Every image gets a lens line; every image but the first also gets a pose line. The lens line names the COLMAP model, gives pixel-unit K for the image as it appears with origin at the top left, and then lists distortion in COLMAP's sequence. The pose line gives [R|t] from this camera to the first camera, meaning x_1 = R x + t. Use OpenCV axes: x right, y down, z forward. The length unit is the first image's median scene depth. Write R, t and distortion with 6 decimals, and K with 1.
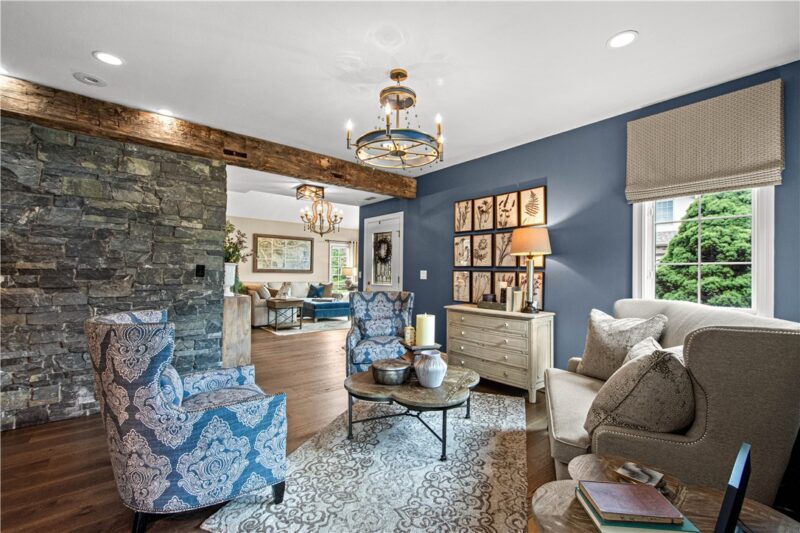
lens RADIAL K [[345.4, 0, 405.2], [0, 345.4, 269.7], [0, 0, 1]] dist [0.000338, -0.000048]
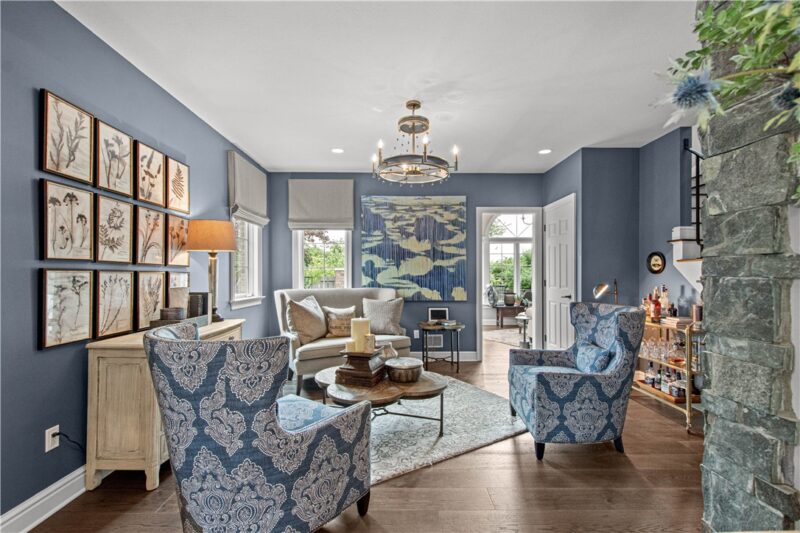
lens RADIAL K [[345.4, 0, 402.5], [0, 345.4, 269.5], [0, 0, 1]] dist [0.000338, -0.000048]
pose [[-0.760918, -0.002947, 0.648841, -0.439916], [-0.014555, 0.999816, -0.012528, 0.002092], [-0.648685, -0.018977, -0.760821, 1.120819]]
